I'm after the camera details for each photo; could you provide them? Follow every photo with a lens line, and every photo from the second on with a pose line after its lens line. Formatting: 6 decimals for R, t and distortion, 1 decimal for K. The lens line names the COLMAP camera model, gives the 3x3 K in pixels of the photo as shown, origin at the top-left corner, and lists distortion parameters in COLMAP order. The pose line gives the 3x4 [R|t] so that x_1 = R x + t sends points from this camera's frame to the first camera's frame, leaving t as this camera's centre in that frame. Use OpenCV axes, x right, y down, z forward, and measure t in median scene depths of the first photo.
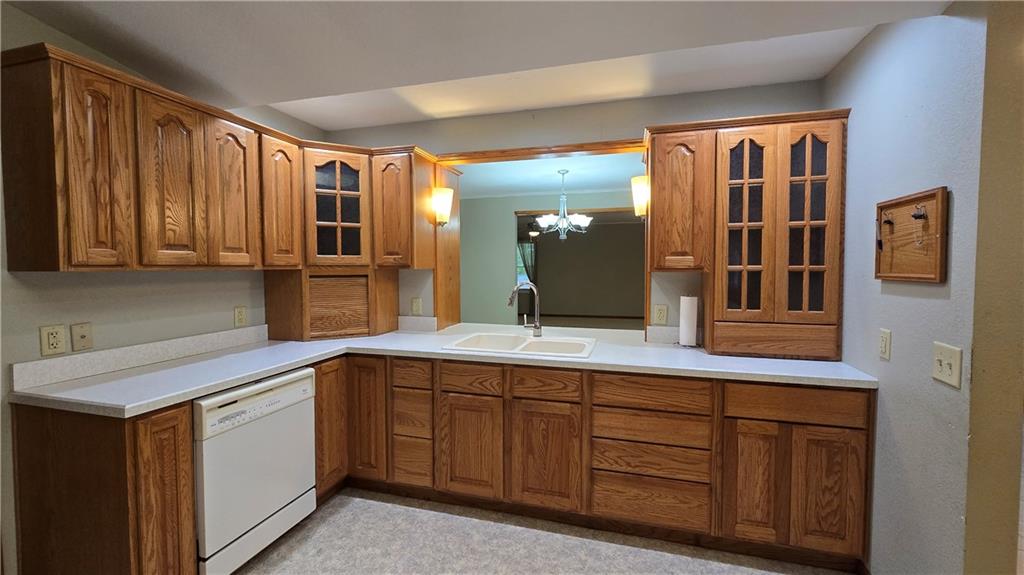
lens RADIAL K [[418.1, 0, 513.1], [0, 418.1, 280.9], [0, 0, 1]] dist [-0.002267, -0.000560]
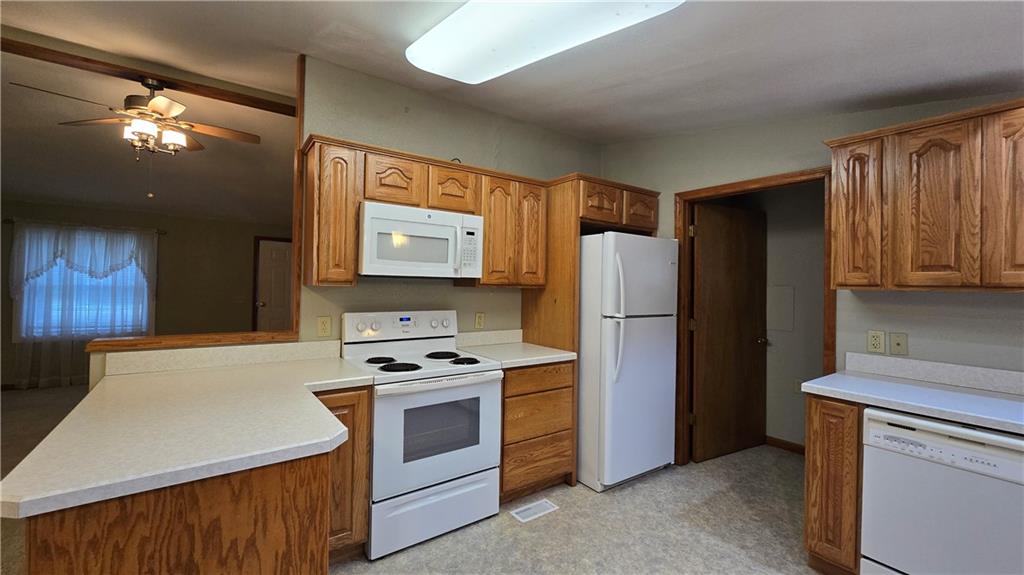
lens RADIAL K [[418.1, 0, 513.1], [0, 418.1, 280.9], [0, 0, 1]] dist [-0.002267, -0.000560]
pose [[-0.608424, -0.014426, -0.793481, 0.505975], [-0.045123, 0.998846, 0.016439, -0.016869], [0.792328, 0.045806, -0.608373, 0.664984]]
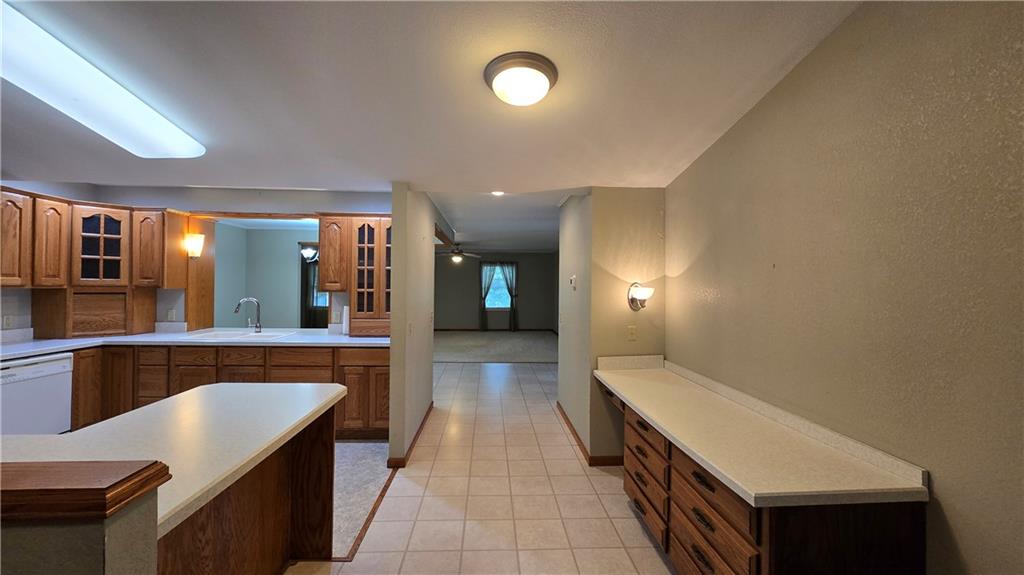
lens RADIAL K [[418.1, 0, 513.1], [0, 418.1, 280.9], [0, 0, 1]] dist [-0.002267, -0.000560]
pose [[0.944454, 0.016051, 0.328250, 0.540019], [-0.000787, 0.998914, -0.046581, 0.014138], [-0.328642, 0.043735, 0.943442, -0.978196]]
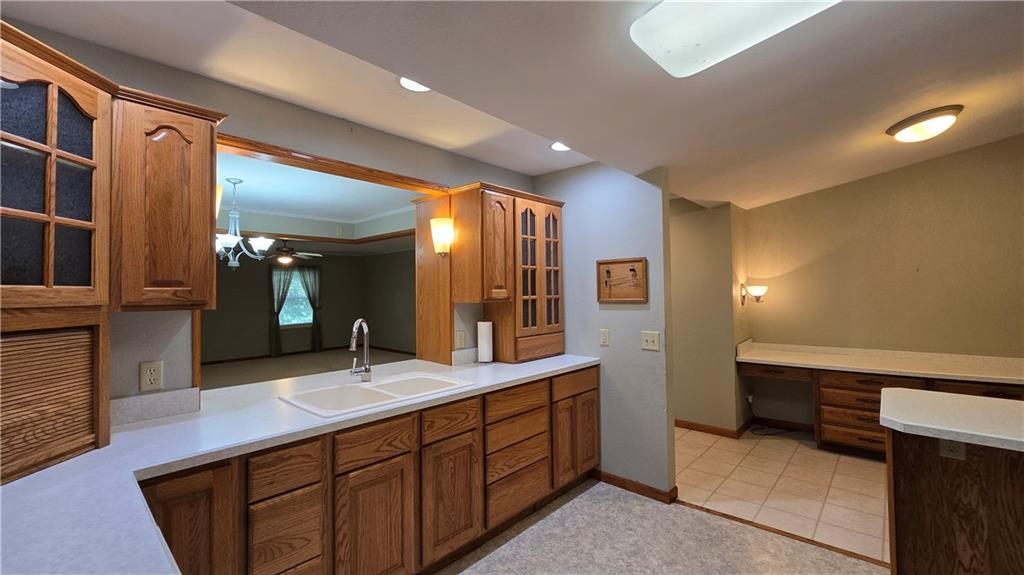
lens RADIAL K [[418.1, 0, 513.1], [0, 418.1, 280.9], [0, 0, 1]] dist [-0.002267, -0.000560]
pose [[0.444170, 0.019675, 0.895726, -0.709800], [0.049409, 0.997700, -0.046415, -0.023522], [-0.894579, 0.064873, 0.442176, 0.403486]]
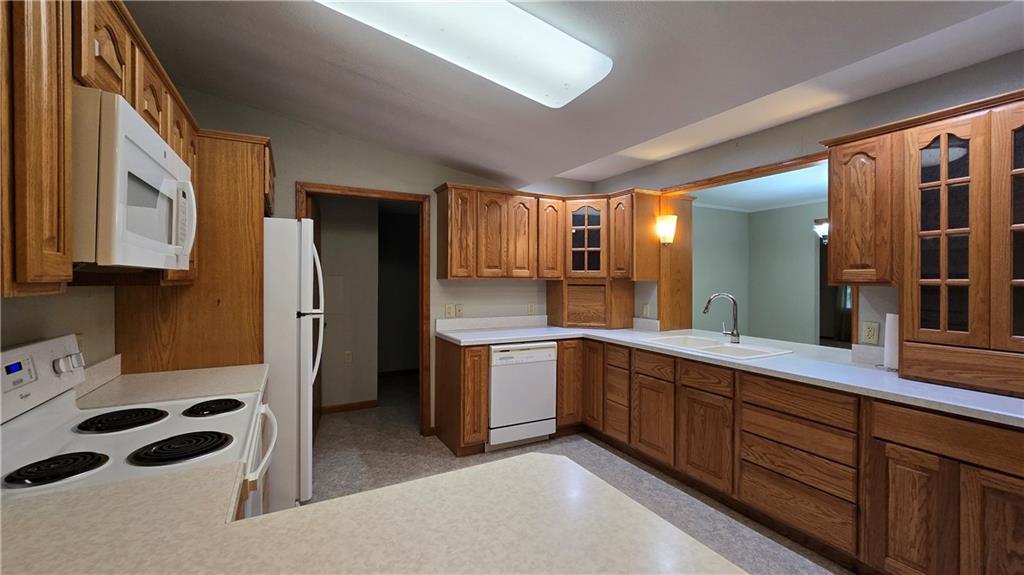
lens RADIAL K [[418.1, 0, 513.1], [0, 418.1, 280.9], [0, 0, 1]] dist [-0.002267, -0.000560]
pose [[0.699291, 0.009357, -0.714776, 0.525265], [-0.033565, 0.999241, -0.019757, 0.013320], [0.714049, 0.037807, 0.699074, -0.227435]]
